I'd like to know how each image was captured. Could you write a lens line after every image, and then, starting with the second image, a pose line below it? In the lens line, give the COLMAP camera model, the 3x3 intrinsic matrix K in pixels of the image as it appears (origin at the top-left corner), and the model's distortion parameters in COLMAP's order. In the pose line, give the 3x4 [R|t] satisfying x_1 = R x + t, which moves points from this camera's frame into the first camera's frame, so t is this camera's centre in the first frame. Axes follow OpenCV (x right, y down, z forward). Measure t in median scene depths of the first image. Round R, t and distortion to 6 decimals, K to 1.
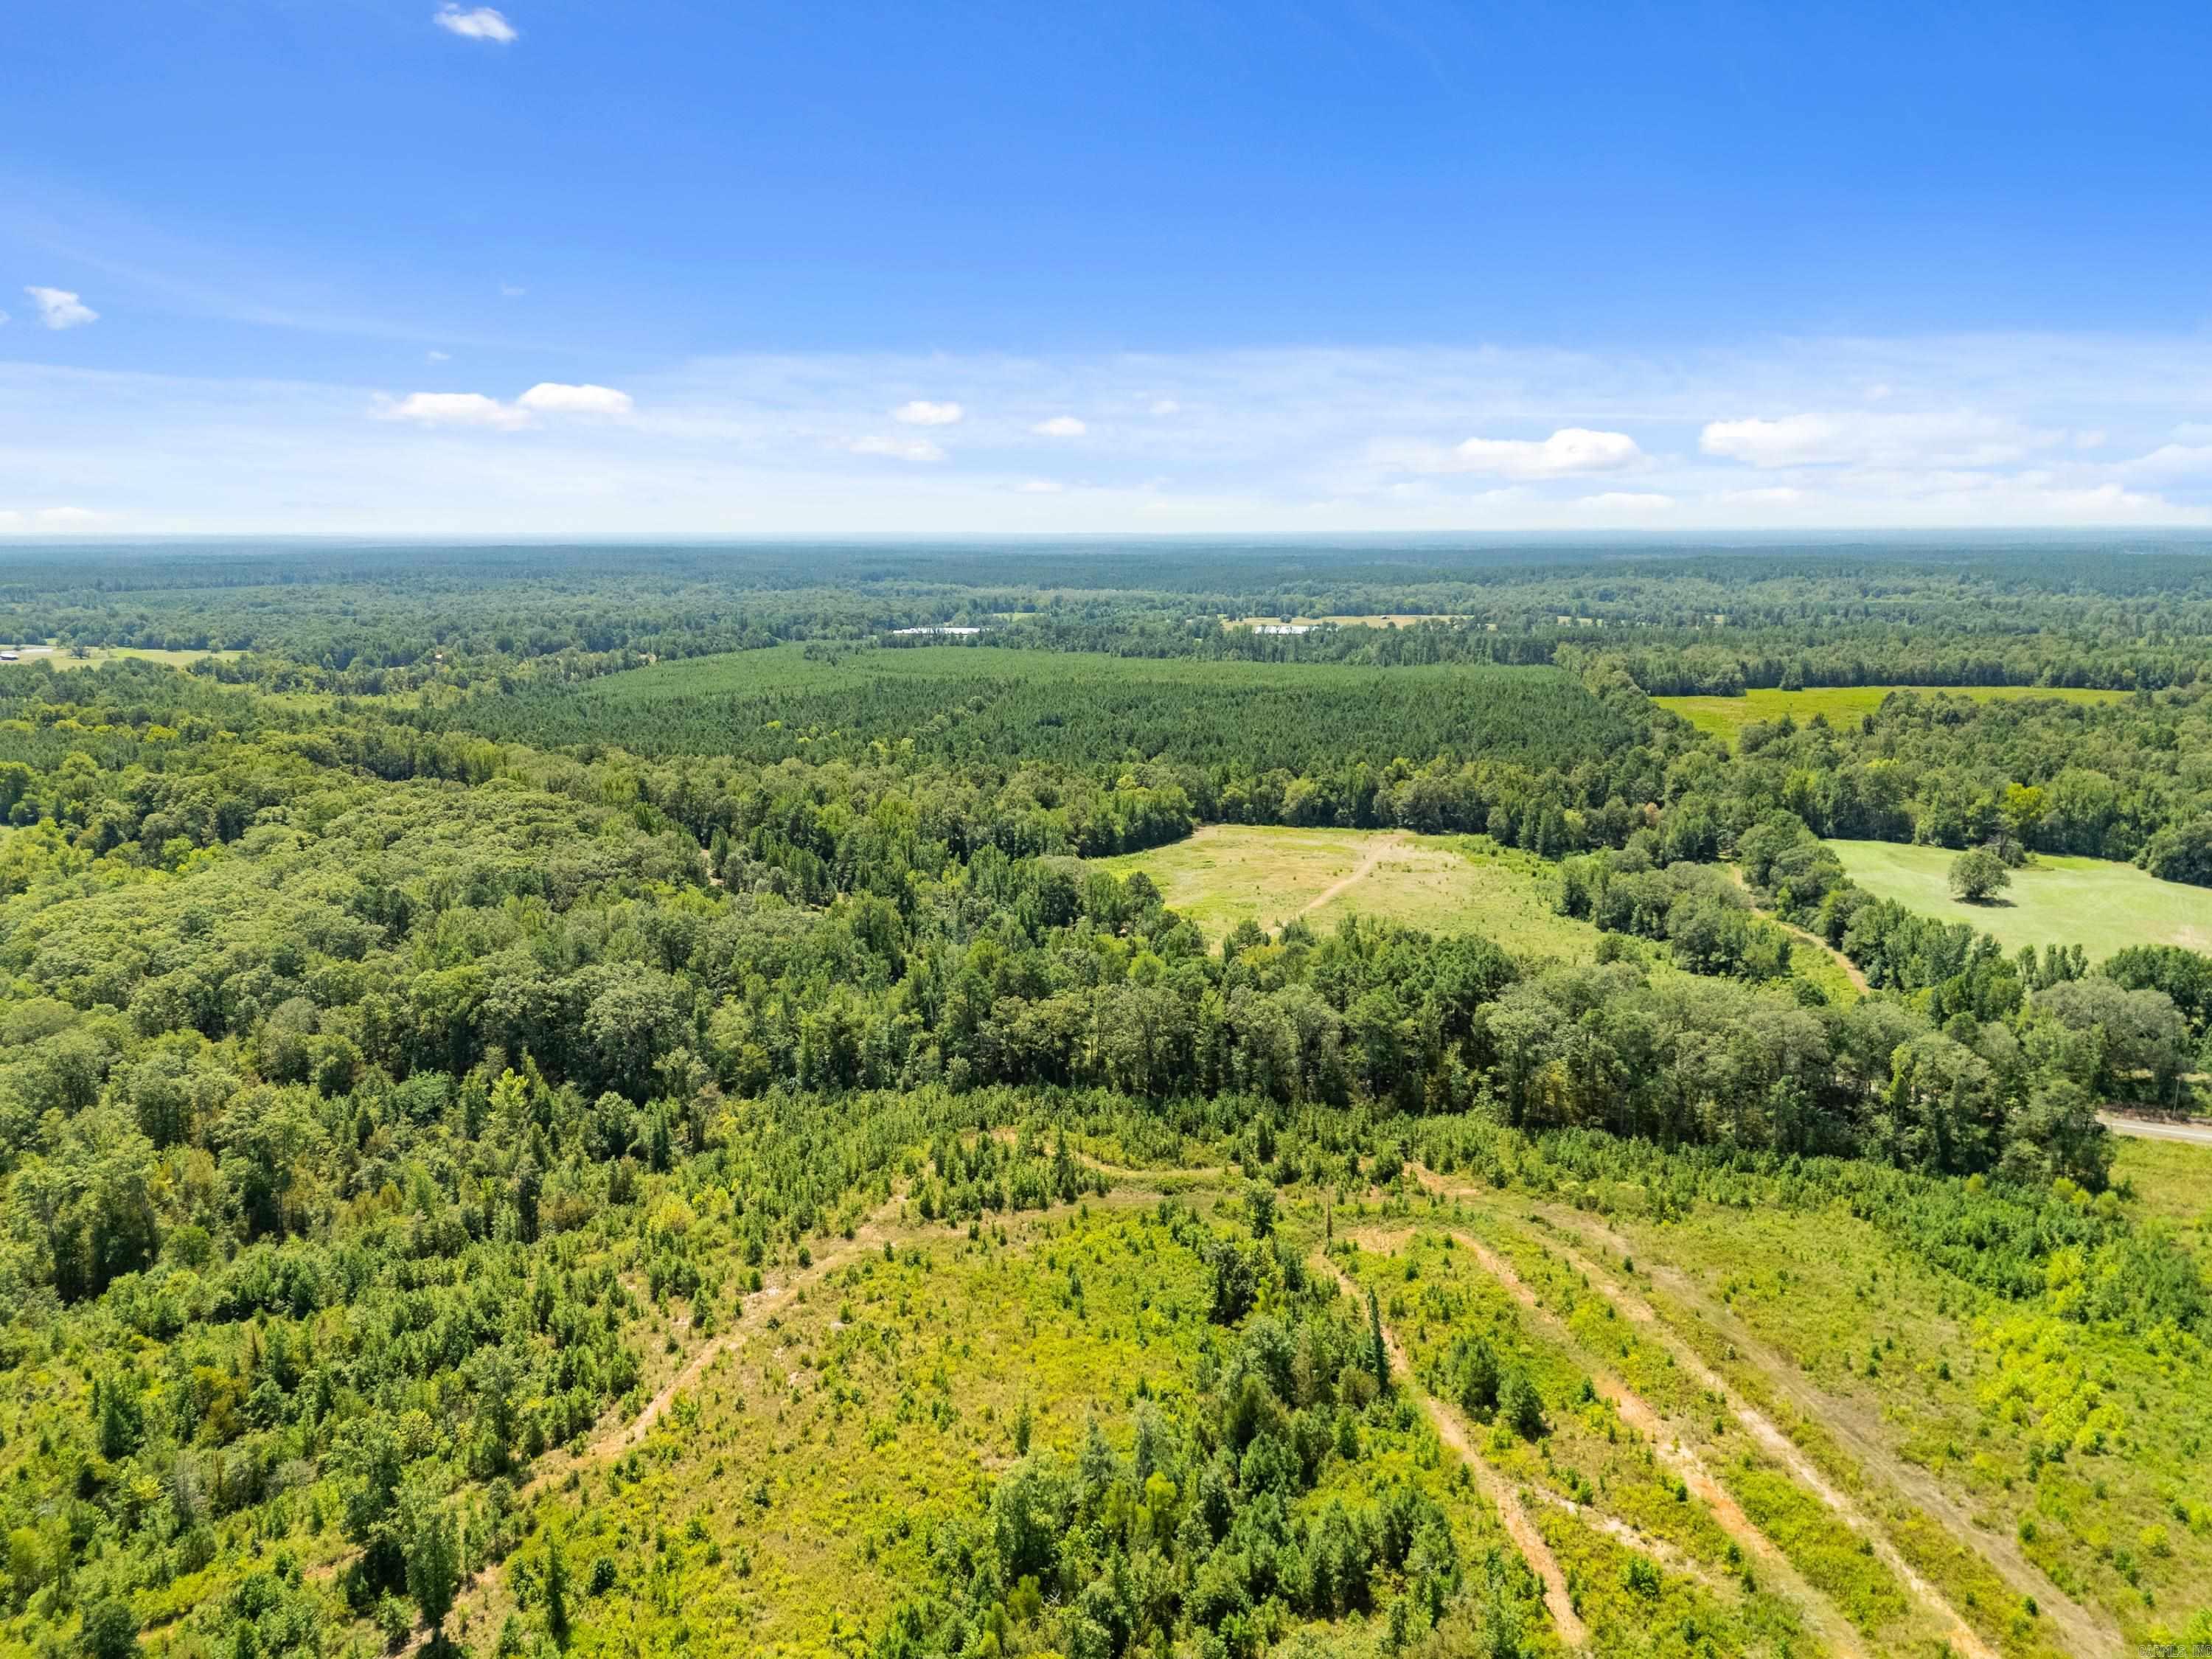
lens RADIAL K [[1662.7, 0, 1109.5], [0, 1662.7, 834.8], [0, 0, 1]] dist [0.085234, -0.089788]
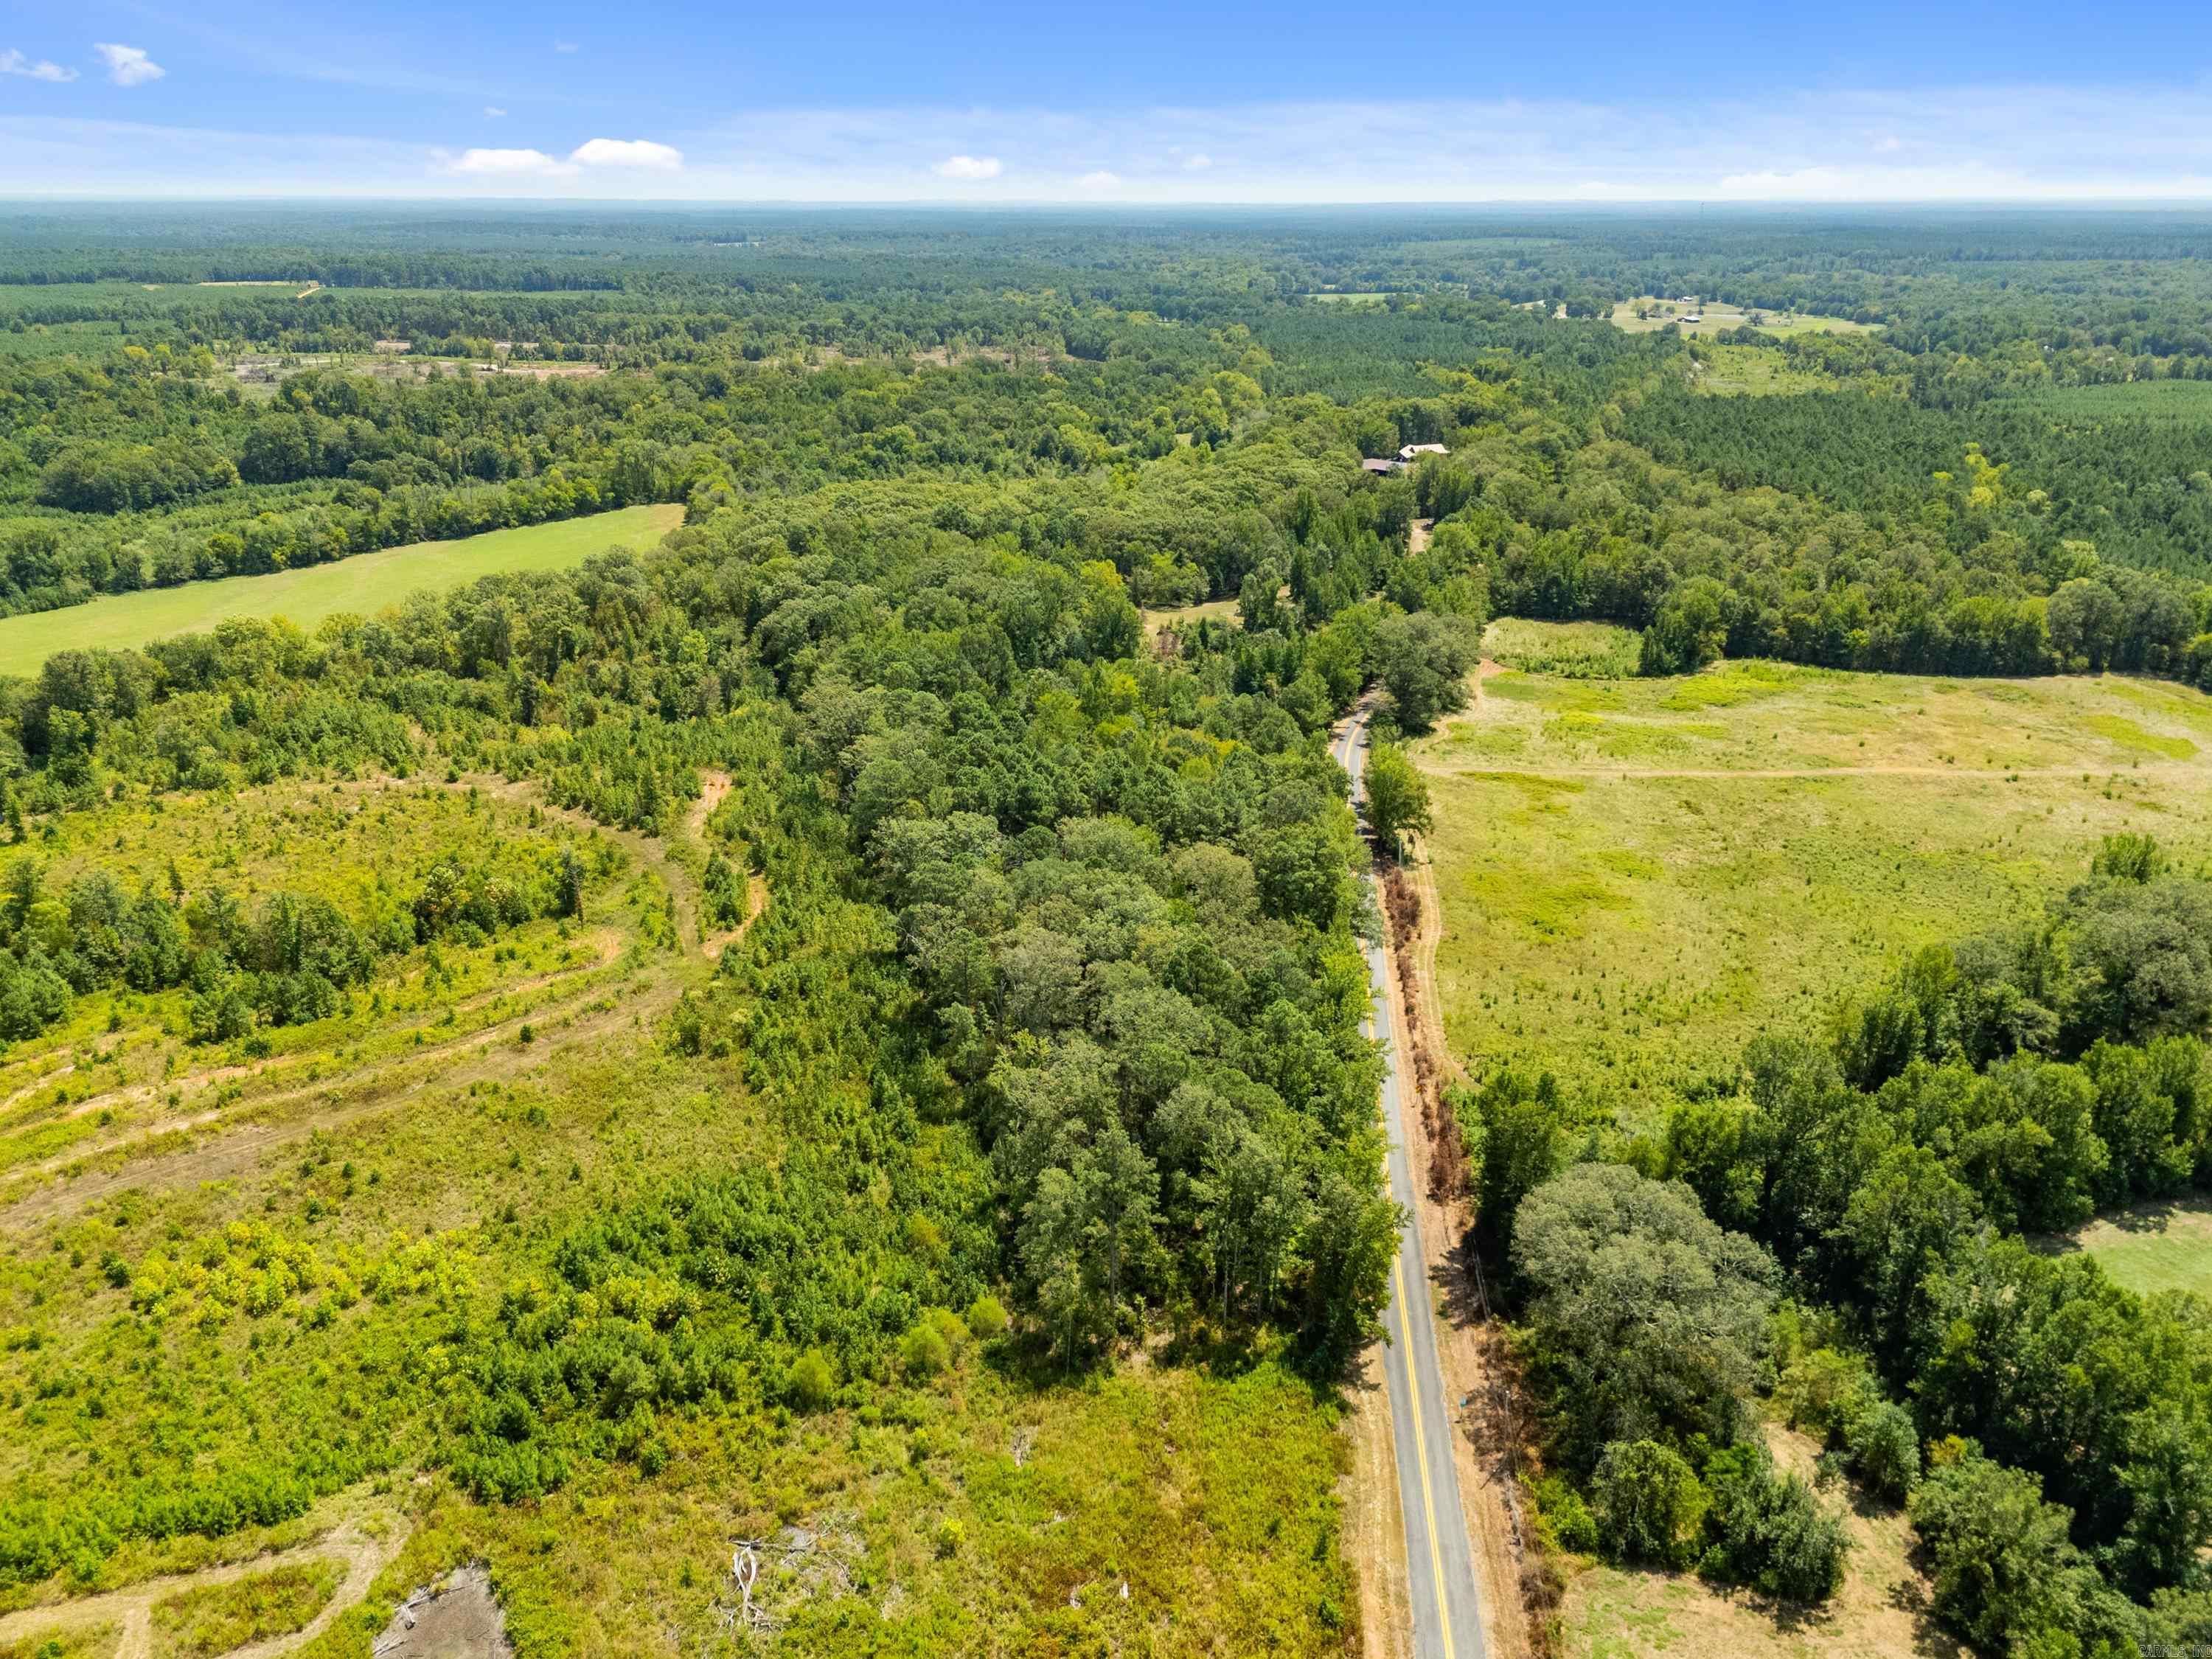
lens RADIAL K [[1662.7, 0, 1109.5], [0, 1662.7, 834.8], [0, 0, 1]] dist [0.085234, -0.089788]
pose [[0.429267, 0.326029, -0.842280, 0.481011], [-0.166927, 0.945147, 0.280773, -0.068889], [0.887618, 0.020073, 0.460143, 0.338107]]
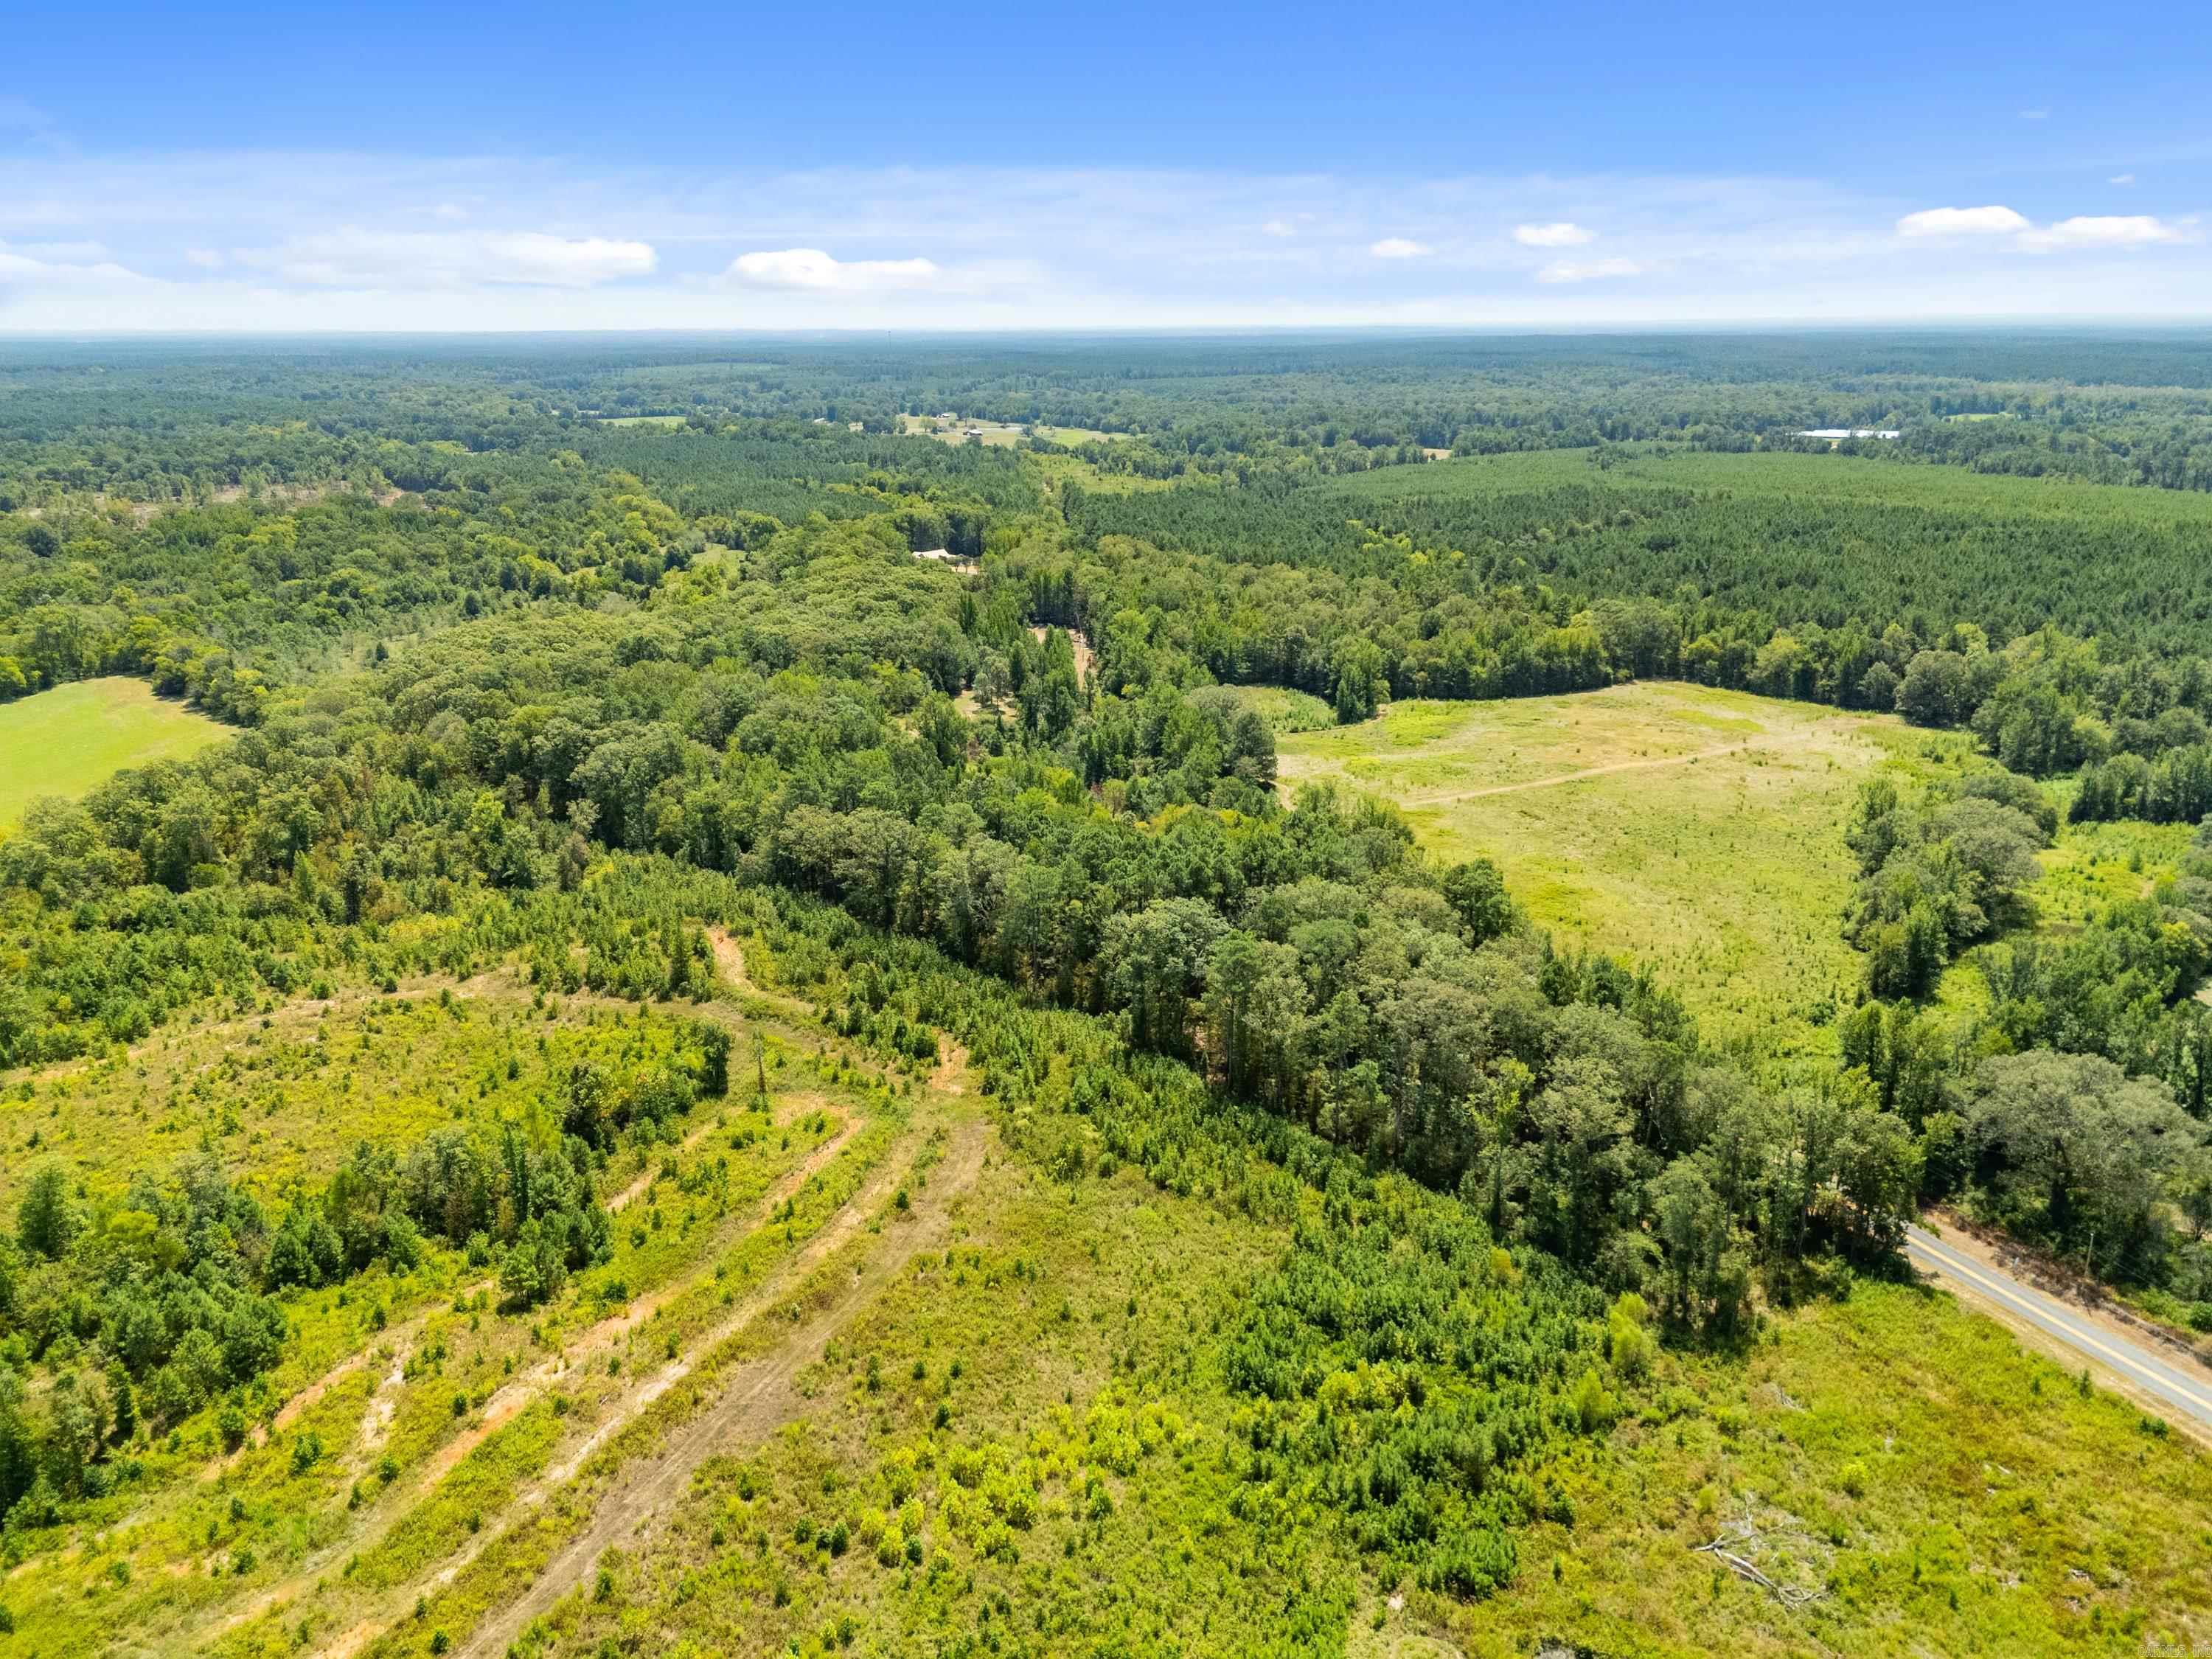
lens RADIAL K [[1625.5, 0, 1108.2], [0, 1625.5, 898.0], [0, 0, 1]] dist [0.066521, -0.050991]
pose [[0.800451, 0.196363, -0.566322, 0.333251], [-0.103971, 0.975980, 0.191451, -0.028454], [0.590313, -0.094366, 0.801640, 0.157194]]
